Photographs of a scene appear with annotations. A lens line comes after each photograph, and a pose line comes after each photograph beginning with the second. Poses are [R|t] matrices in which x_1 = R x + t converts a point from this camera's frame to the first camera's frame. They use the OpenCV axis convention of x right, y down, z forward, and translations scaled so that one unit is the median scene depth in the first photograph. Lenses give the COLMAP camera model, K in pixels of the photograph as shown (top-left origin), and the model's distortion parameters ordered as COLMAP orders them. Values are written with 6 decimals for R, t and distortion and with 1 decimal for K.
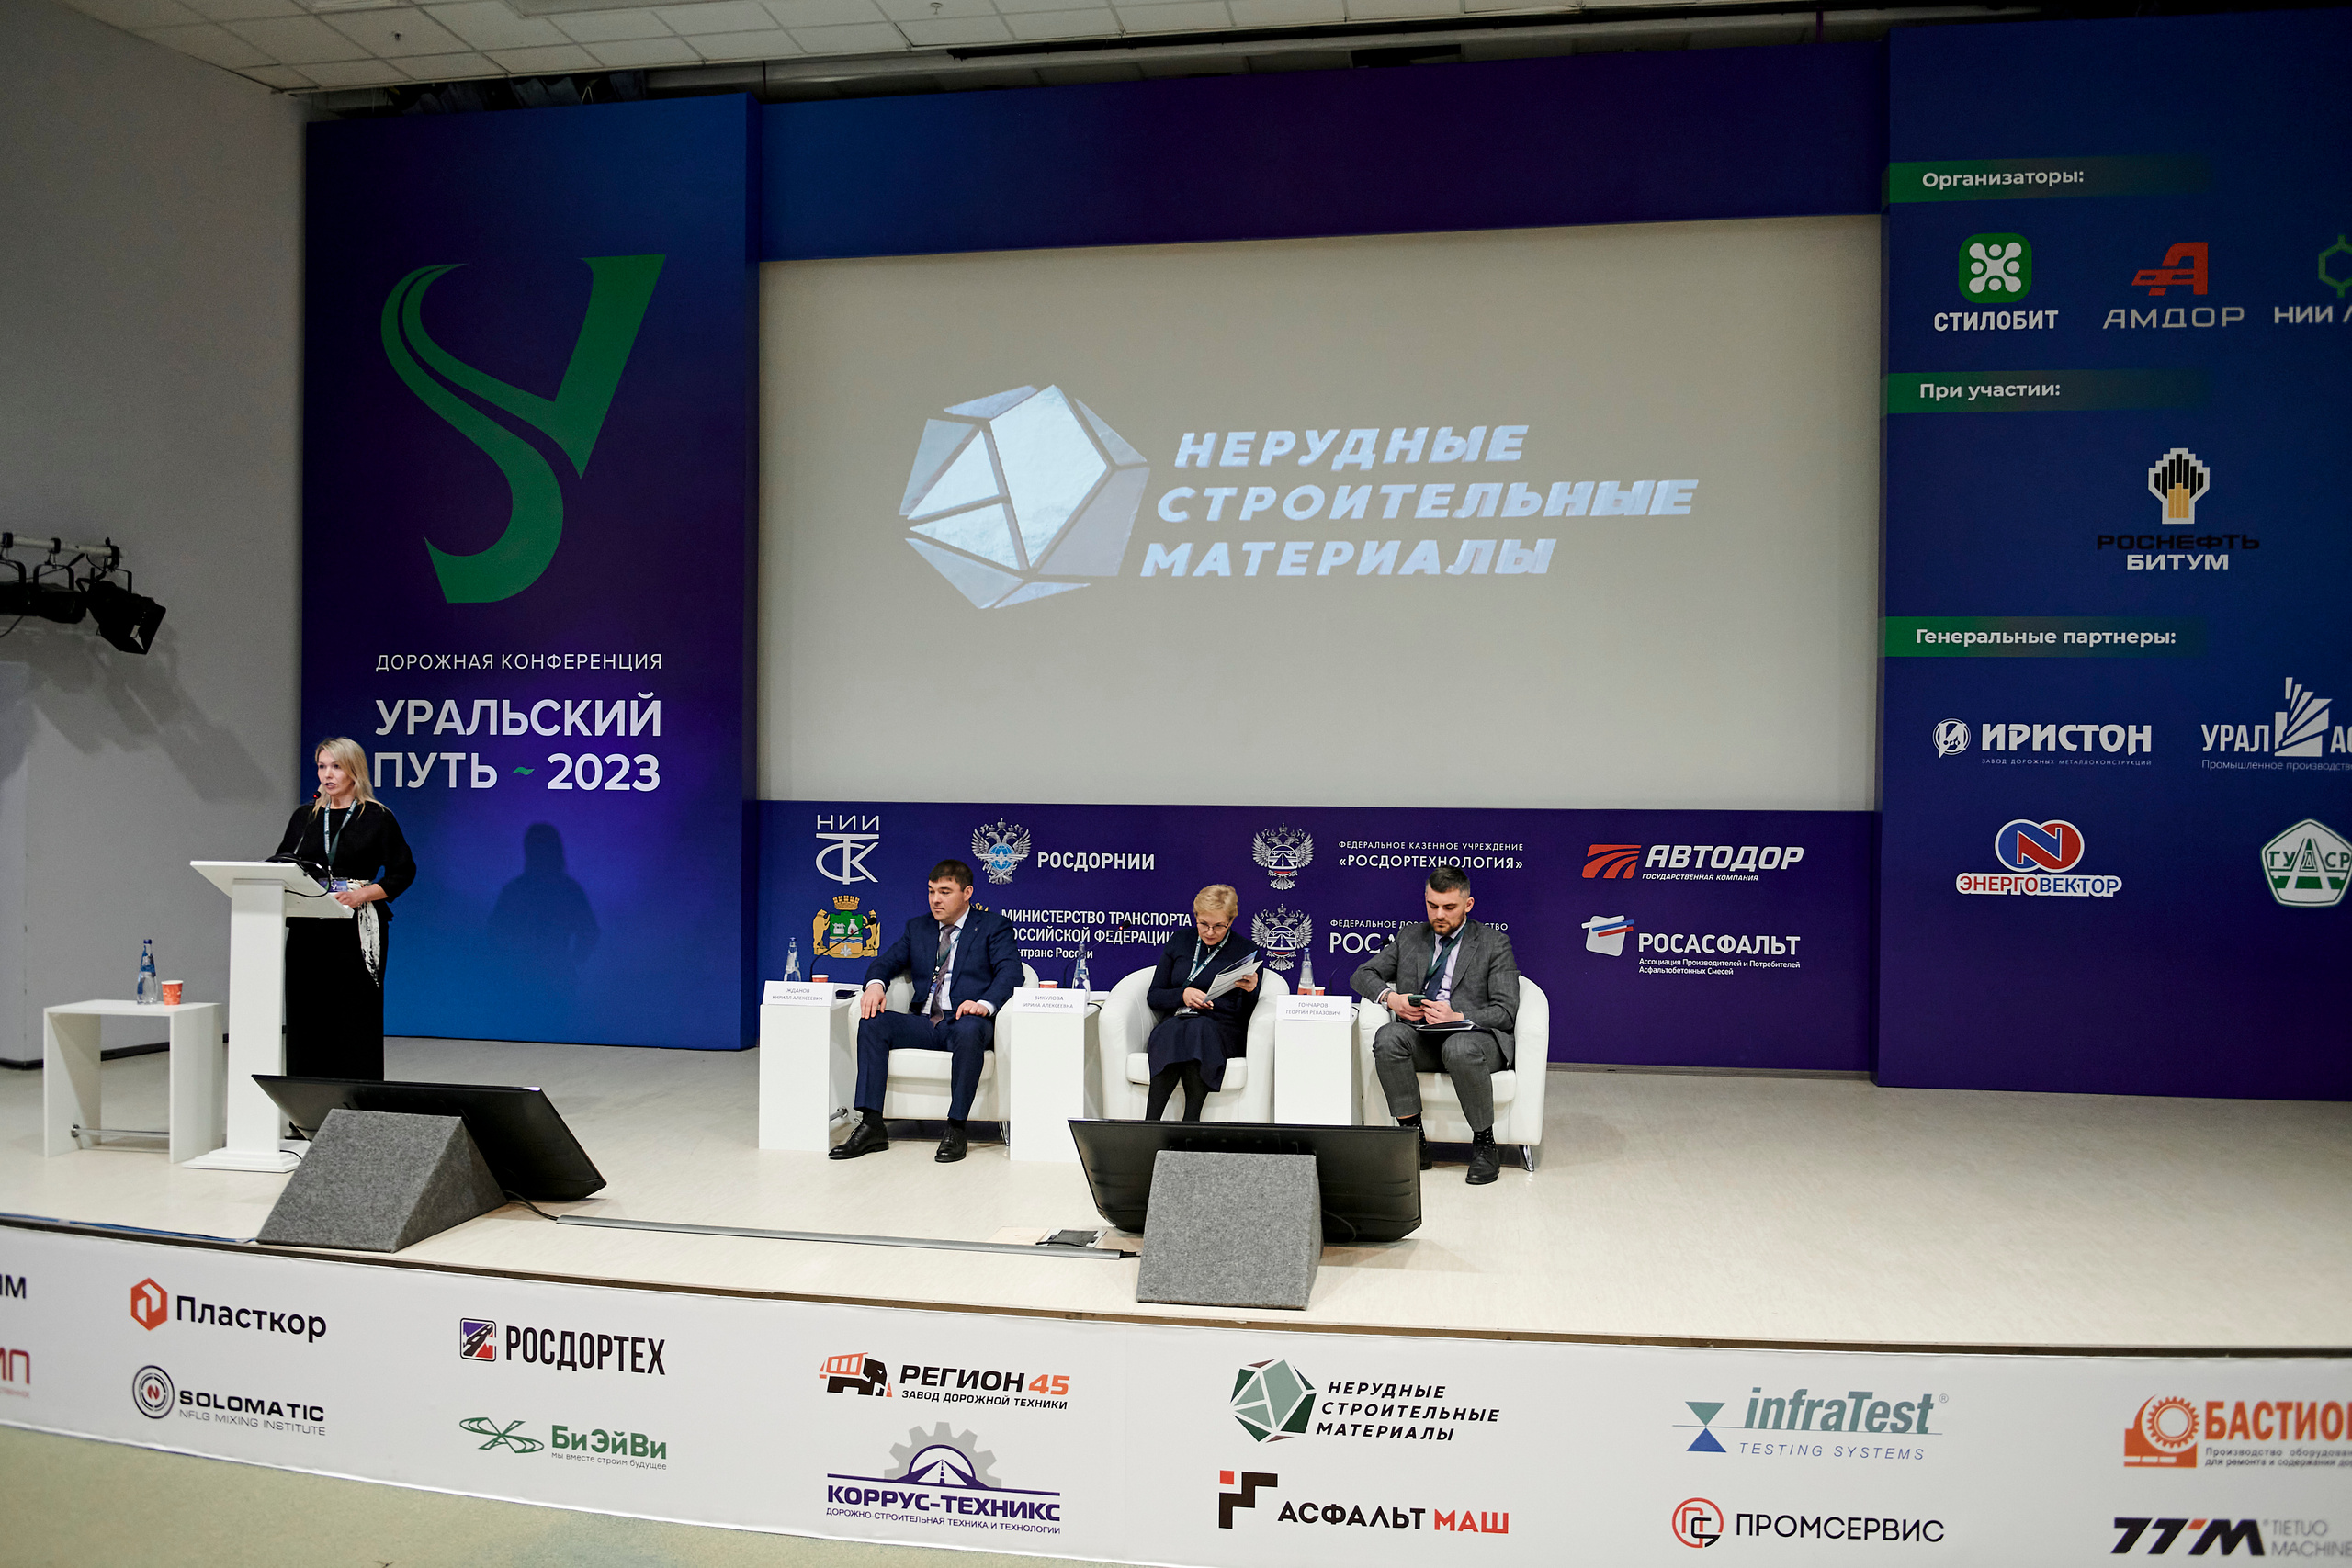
lens RADIAL K [[1809.2, 0, 1189.0], [0, 1809.2, 771.7], [0, 0, 1]] dist [-0.016859, -0.032424]
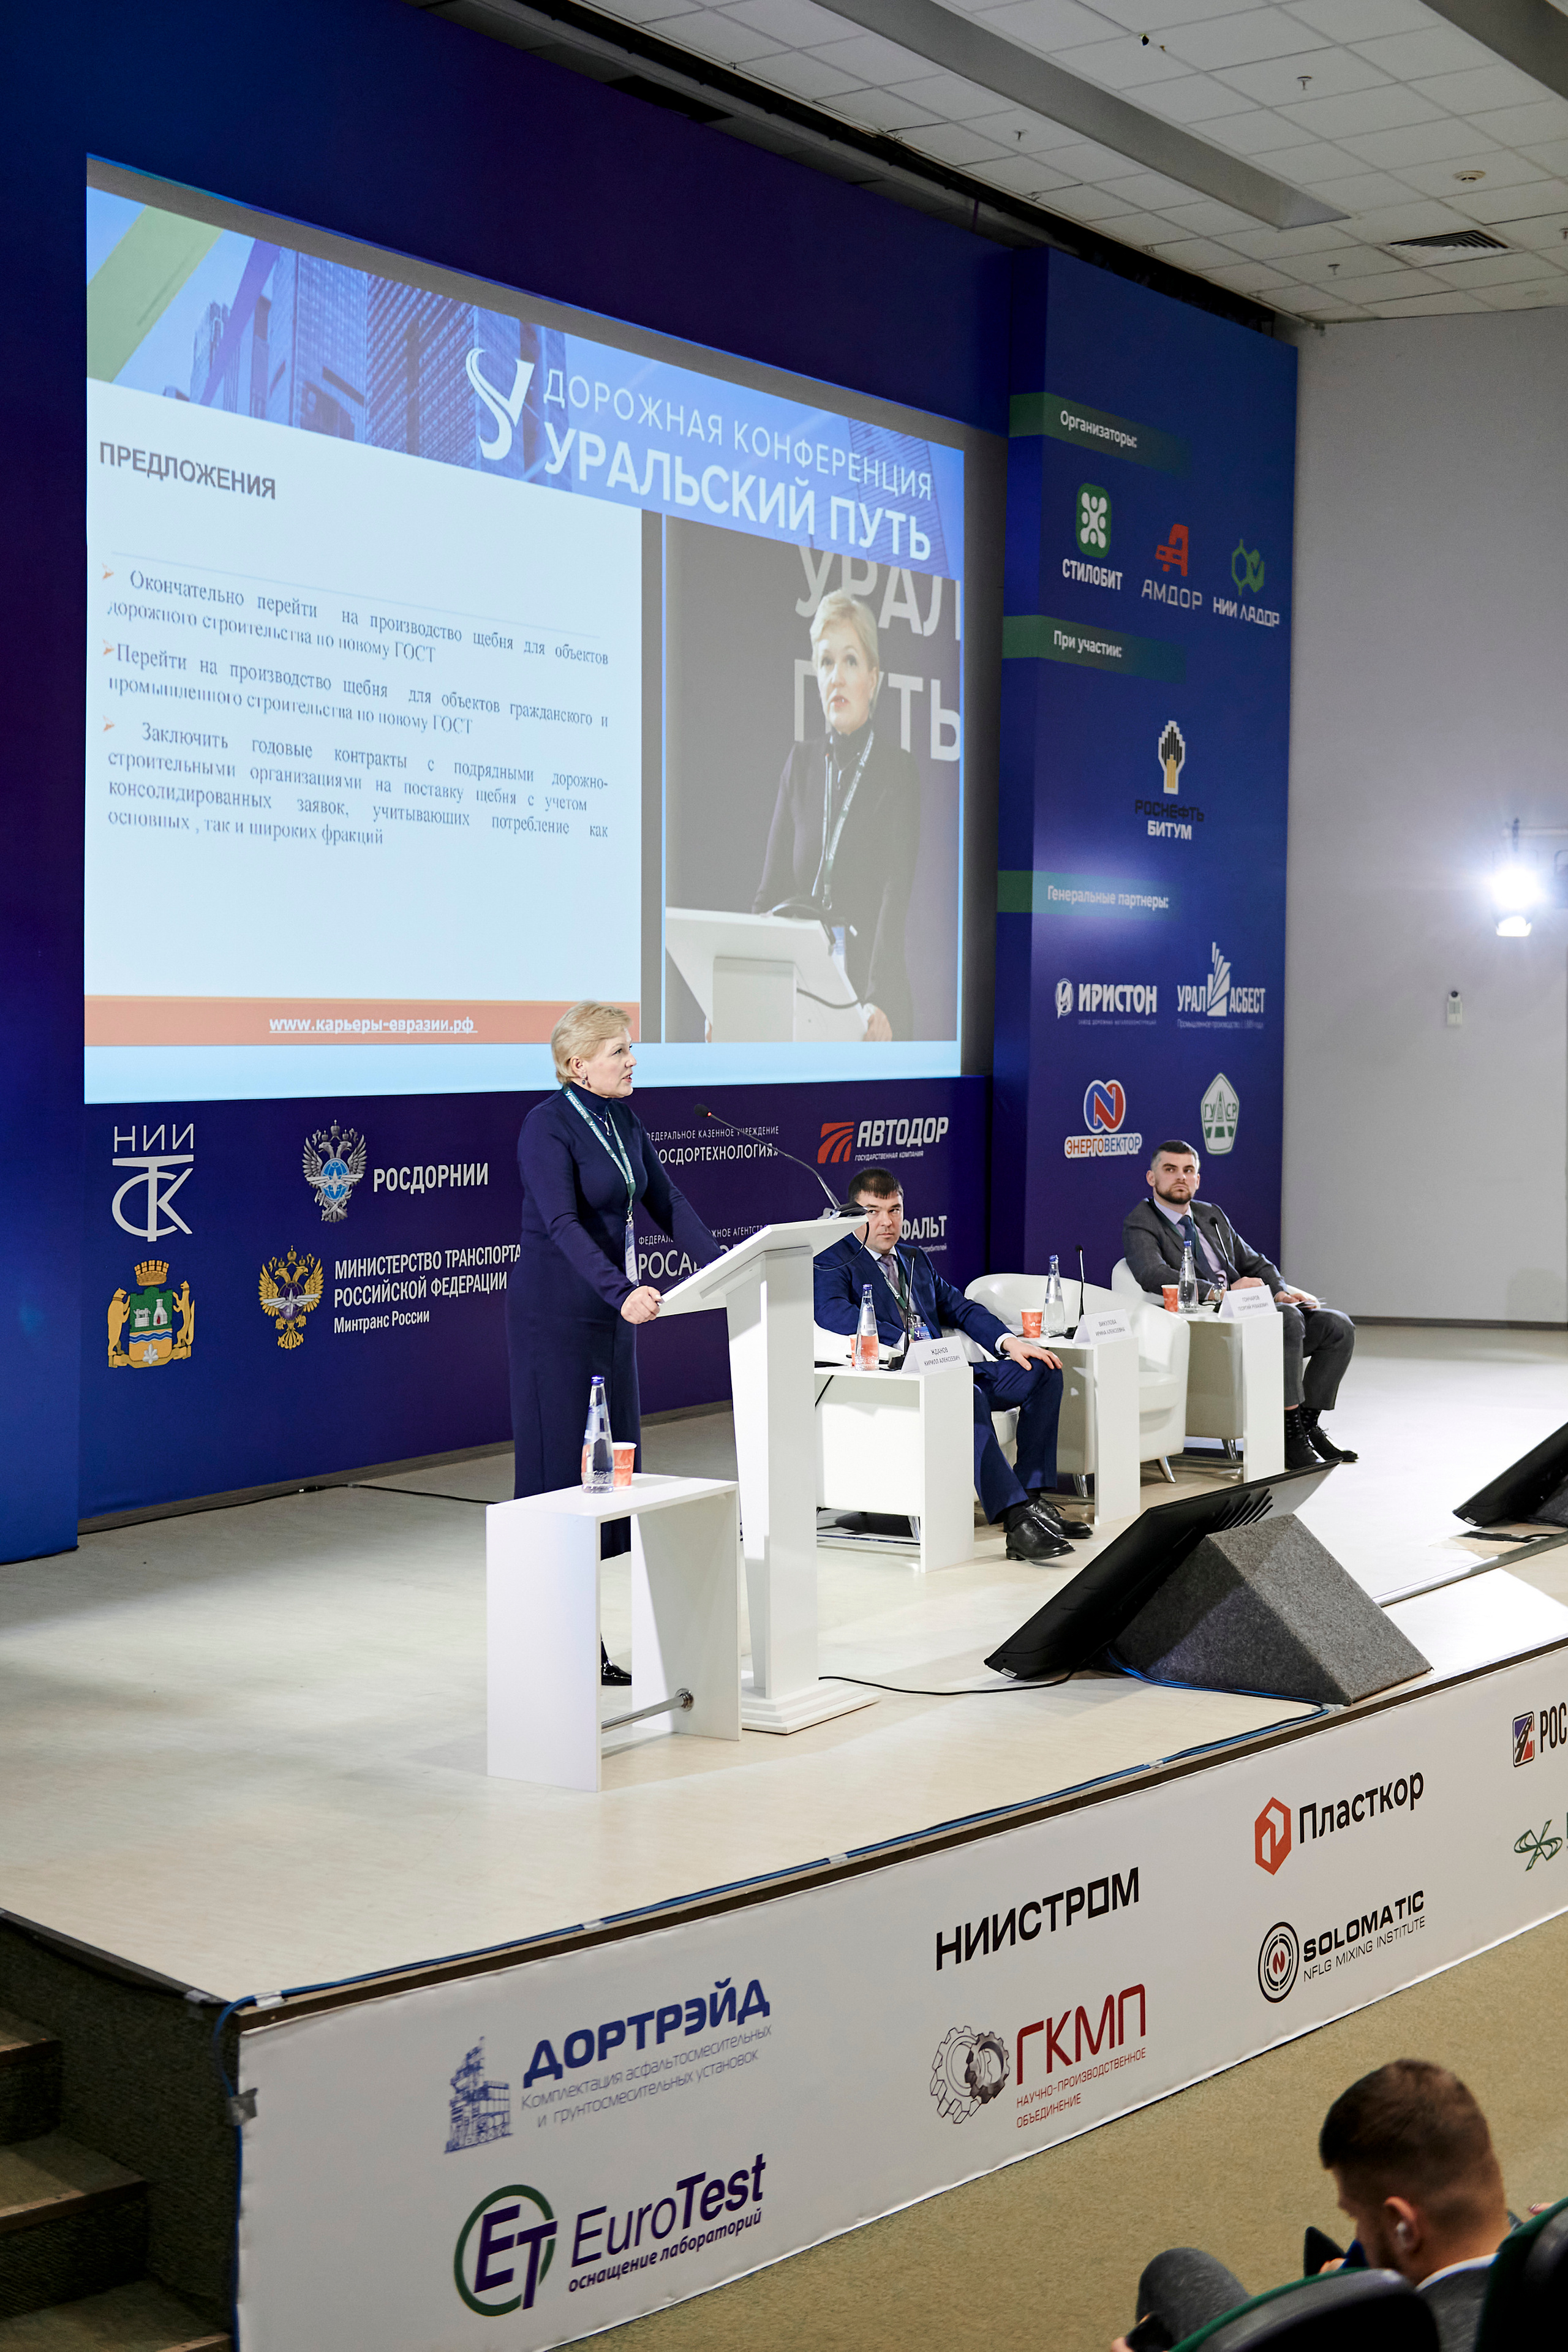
lens RADIAL K [[3122.3, 0, 807.7], [0, 3122.3, 1001.1], [0, 0, 1]] dist [0.115242, 0.000000]
pose [[0.415185, -0.002622, 0.909733, -1.041435], [-0.000745, 0.999995, 0.003222, -0.020191], [-0.909737, -0.002015, 0.415181, 0.379502]]
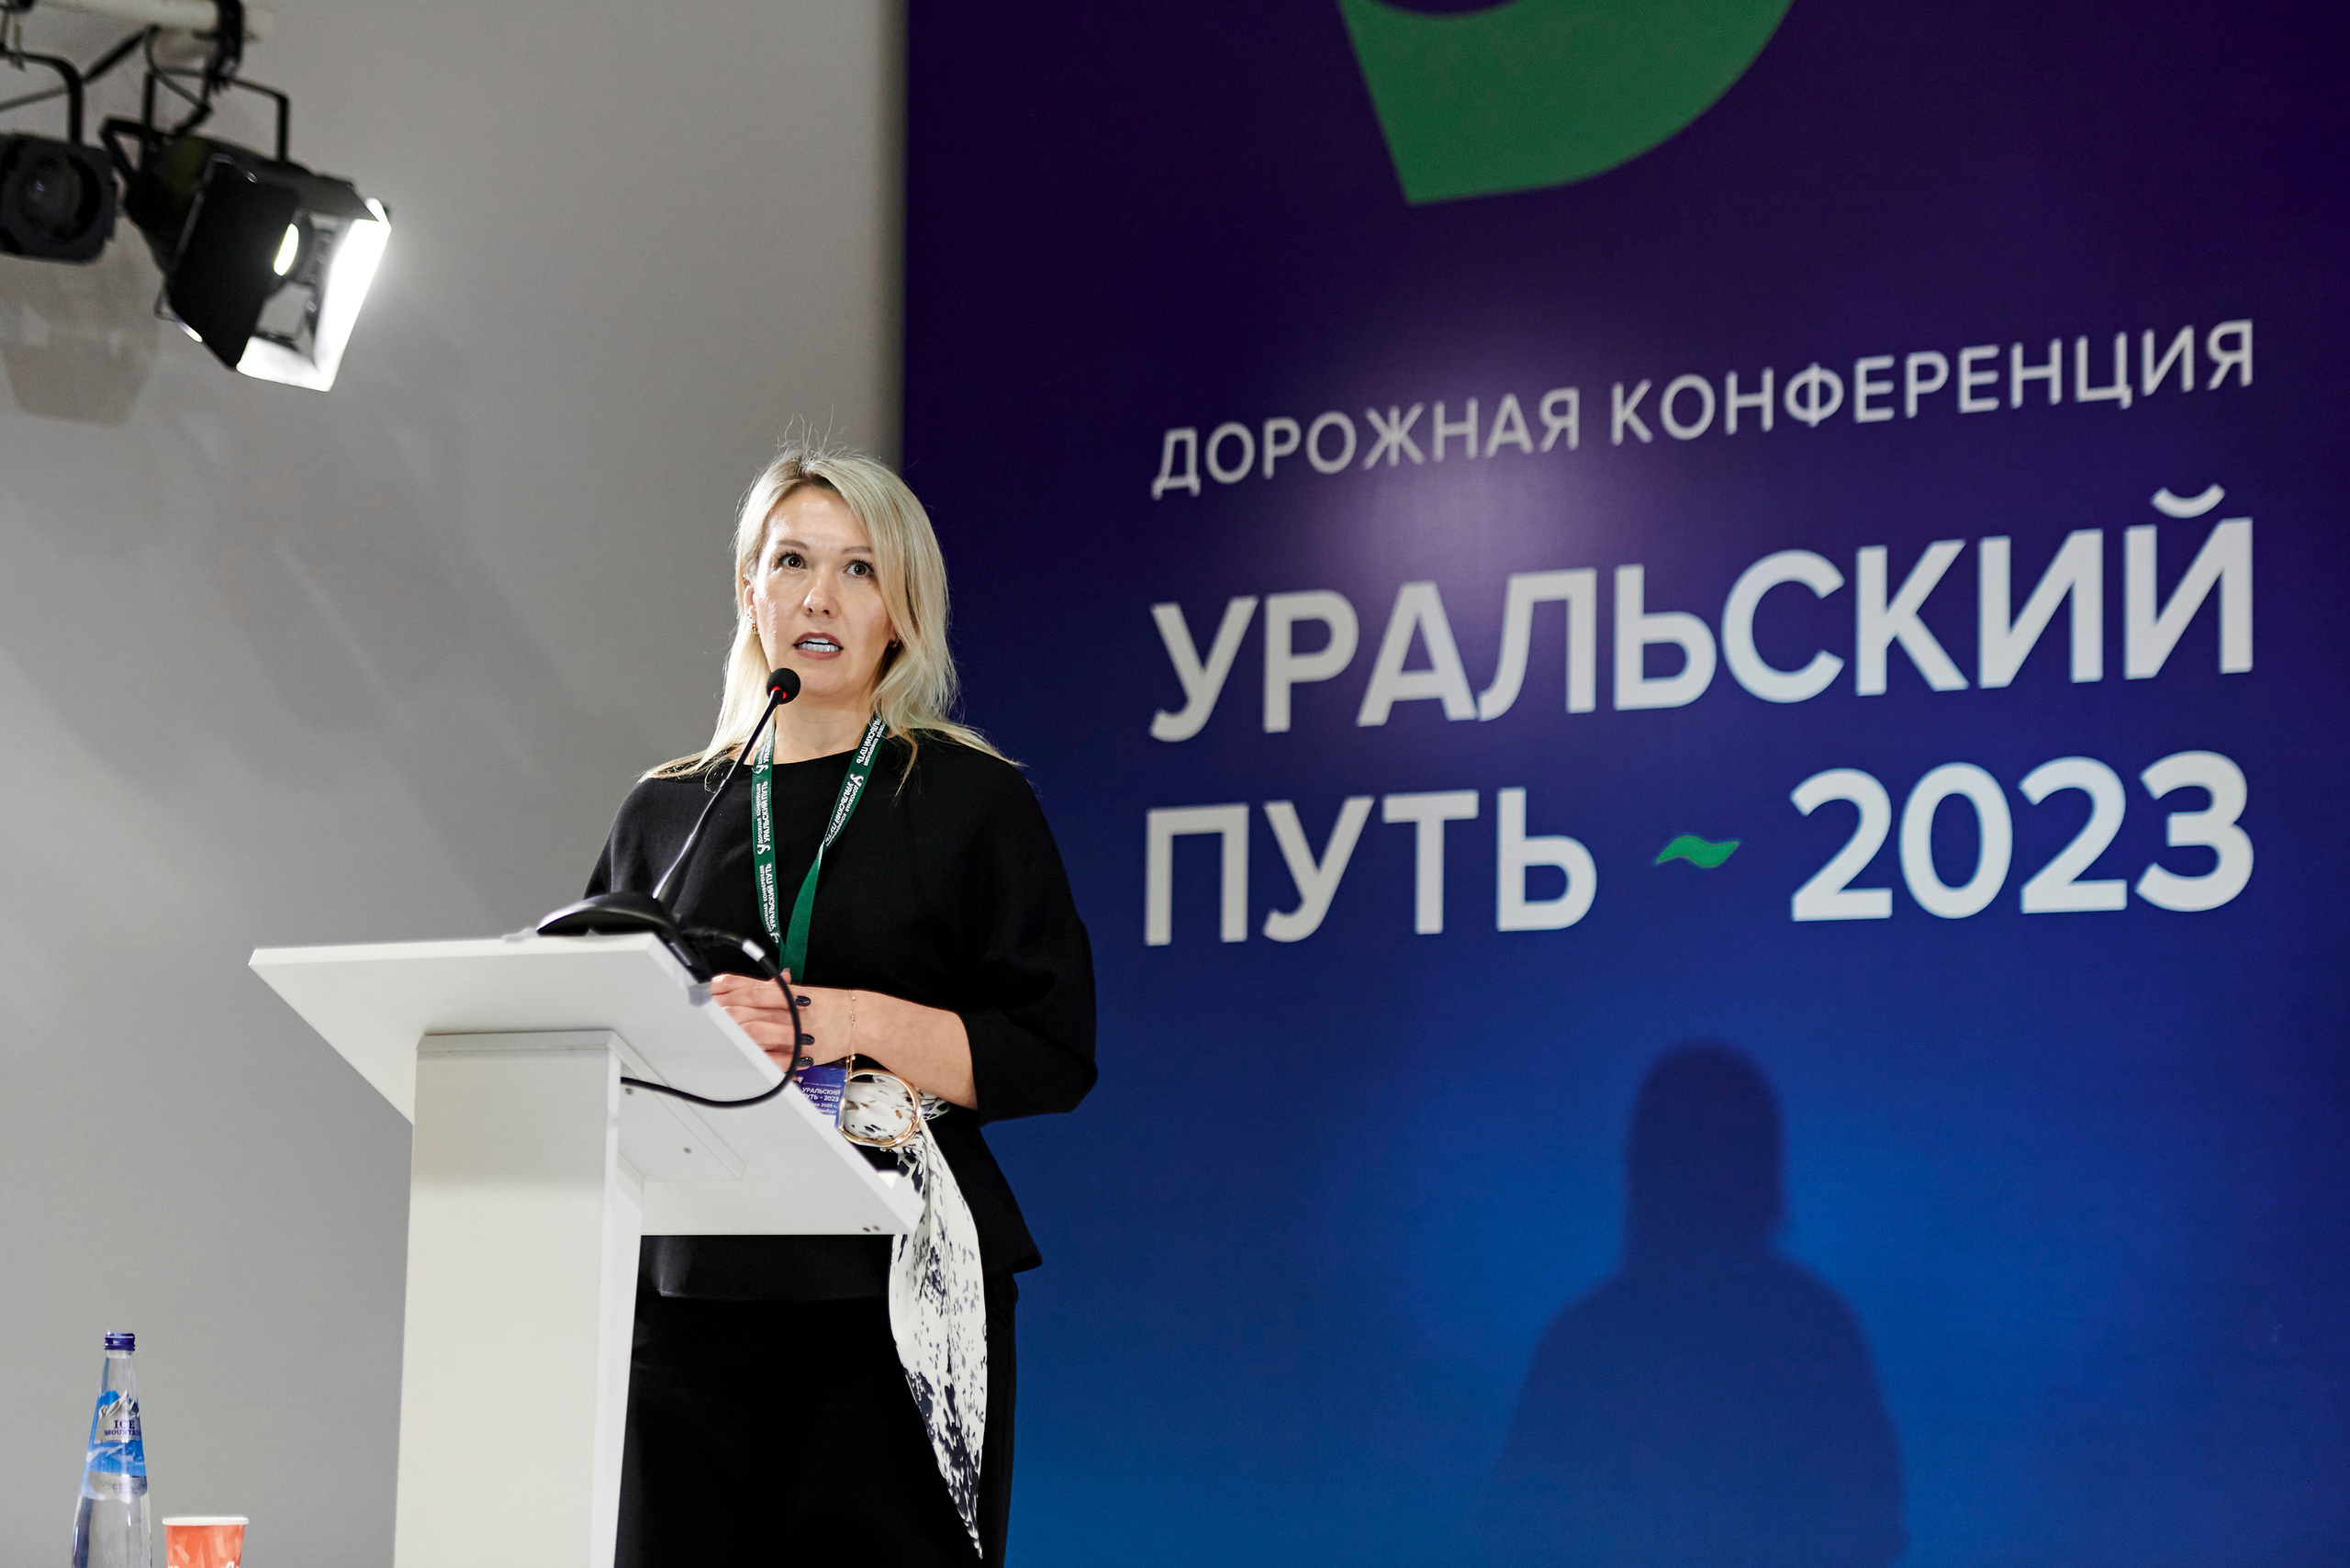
lens RADIAL K [[5712.4, 0, 1174.2], [0, 5712.4, 784.6], [0, 0, 1]] dist [0.069464, 0.000000]
pose [[0.898477, -0.039552, -0.437234, -0.095787], [-0.005445, 0.994853, -0.101183, 0.069923], [0.438986, 0.093292, 0.893638, 0.282172]]
